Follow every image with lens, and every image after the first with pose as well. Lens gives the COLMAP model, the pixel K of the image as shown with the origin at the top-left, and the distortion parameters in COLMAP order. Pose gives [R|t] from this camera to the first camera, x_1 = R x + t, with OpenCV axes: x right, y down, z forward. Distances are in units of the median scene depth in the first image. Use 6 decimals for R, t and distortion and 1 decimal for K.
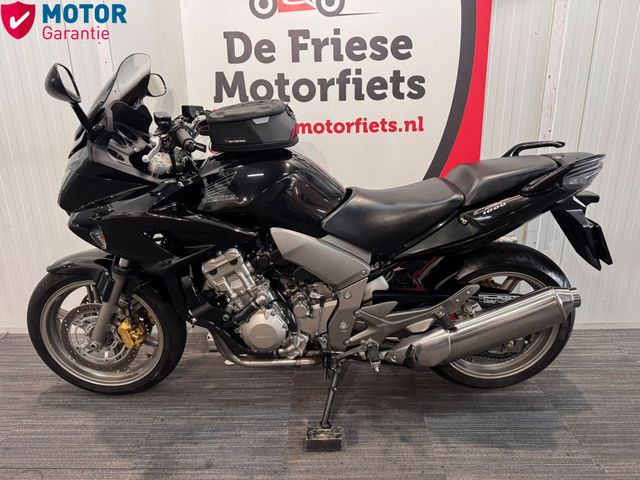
lens RADIAL K [[456.4, 0, 322.8], [0, 456.4, 242.8], [0, 0, 1]] dist [0.026858, -0.039317]
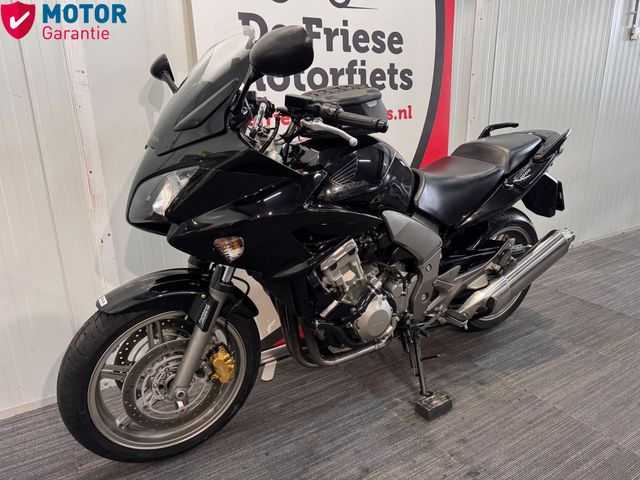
lens RADIAL K [[456.4, 0, 324.5], [0, 456.4, 236.4], [0, 0, 1]] dist [0.026858, -0.039317]
pose [[0.846980, -0.148426, 0.510485, -0.601887], [0.161230, 0.986726, 0.019388, -0.015357], [-0.506587, 0.065884, 0.859668, 0.169125]]
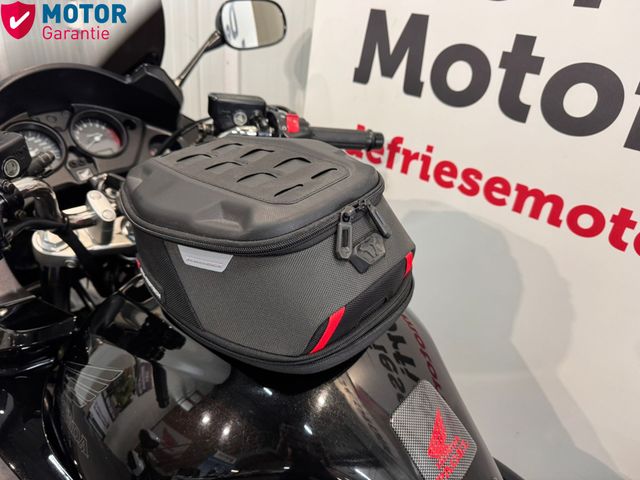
lens RADIAL K [[456.4, 0, 320.1], [0, 456.4, 234.1], [0, 0, 1]] dist [0.026858, -0.039317]
pose [[0.755863, 0.378680, -0.534110, 0.027502], [-0.291991, 0.925120, 0.242682, -0.280008], [0.586014, -0.027479, 0.809835, 0.654082]]
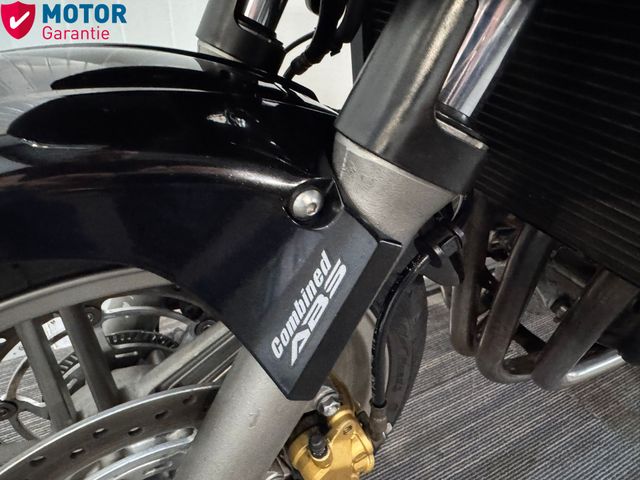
lens RADIAL K [[456.4, 0, 316.7], [0, 456.4, 238.1], [0, 0, 1]] dist [0.026858, -0.039317]
pose [[0.872376, -0.205129, 0.443714, -0.460030], [0.077394, 0.954206, 0.288967, 0.037313], [-0.482670, -0.217747, 0.848302, 0.785221]]
